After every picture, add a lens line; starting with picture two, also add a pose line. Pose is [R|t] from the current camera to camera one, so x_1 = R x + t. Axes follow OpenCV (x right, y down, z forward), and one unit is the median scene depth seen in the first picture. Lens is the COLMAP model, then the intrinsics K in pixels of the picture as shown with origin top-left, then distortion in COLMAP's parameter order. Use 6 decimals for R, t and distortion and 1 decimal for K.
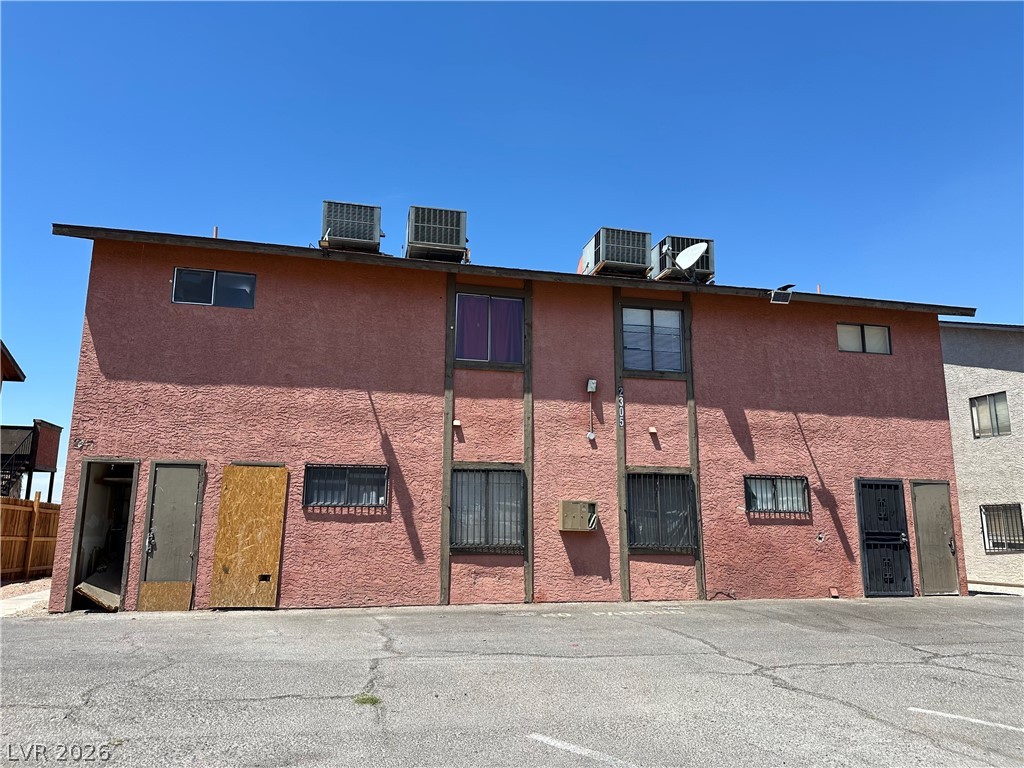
lens RADIAL K [[705.5, 0, 512.0], [0, 705.5, 384.0], [0, 0, 1]] dist [0.164447, -0.287612]
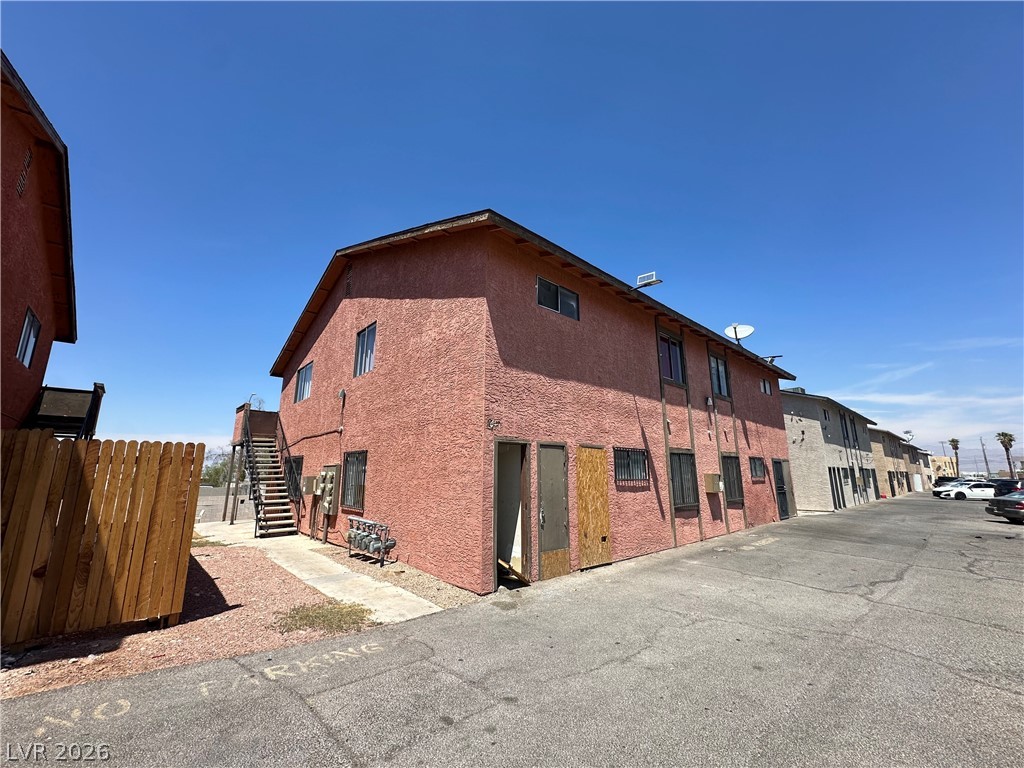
lens RADIAL K [[407.2, 0, 512.2], [0, 407.2, 386.1], [0, 0, 1]] dist [0.012373, -0.000032]
pose [[0.876367, 0.093638, 0.472454, -0.756161], [-0.090922, 0.995446, -0.028639, 0.037197], [-0.472984, -0.017859, 0.880890, 0.413166]]
